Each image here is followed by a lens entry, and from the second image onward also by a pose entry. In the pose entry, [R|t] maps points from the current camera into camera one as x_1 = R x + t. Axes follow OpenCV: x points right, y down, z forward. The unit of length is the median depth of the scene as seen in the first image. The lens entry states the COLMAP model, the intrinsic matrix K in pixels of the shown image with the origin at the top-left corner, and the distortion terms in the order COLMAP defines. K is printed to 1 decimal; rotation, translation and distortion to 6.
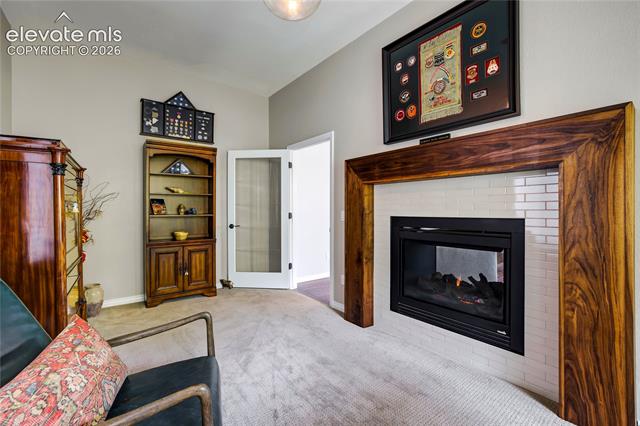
lens RADIAL K [[277.1, 0, 319.6], [0, 277.1, 211.3], [0, 0, 1]] dist [-0.046382, 0.019979]
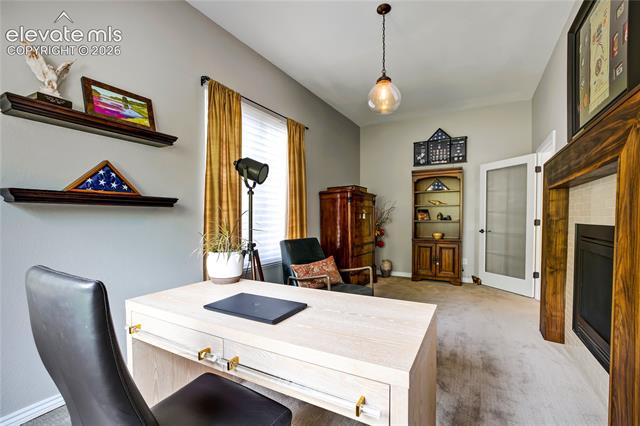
lens RADIAL K [[277.1, 0, 319.6], [0, 277.1, 211.3], [0, 0, 1]] dist [-0.046382, 0.019979]
pose [[0.388561, -0.021534, -0.921171, 0.523280], [0.000789, 0.999734, -0.023037, -0.001428], [0.921423, 0.008225, 0.388475, -0.067046]]
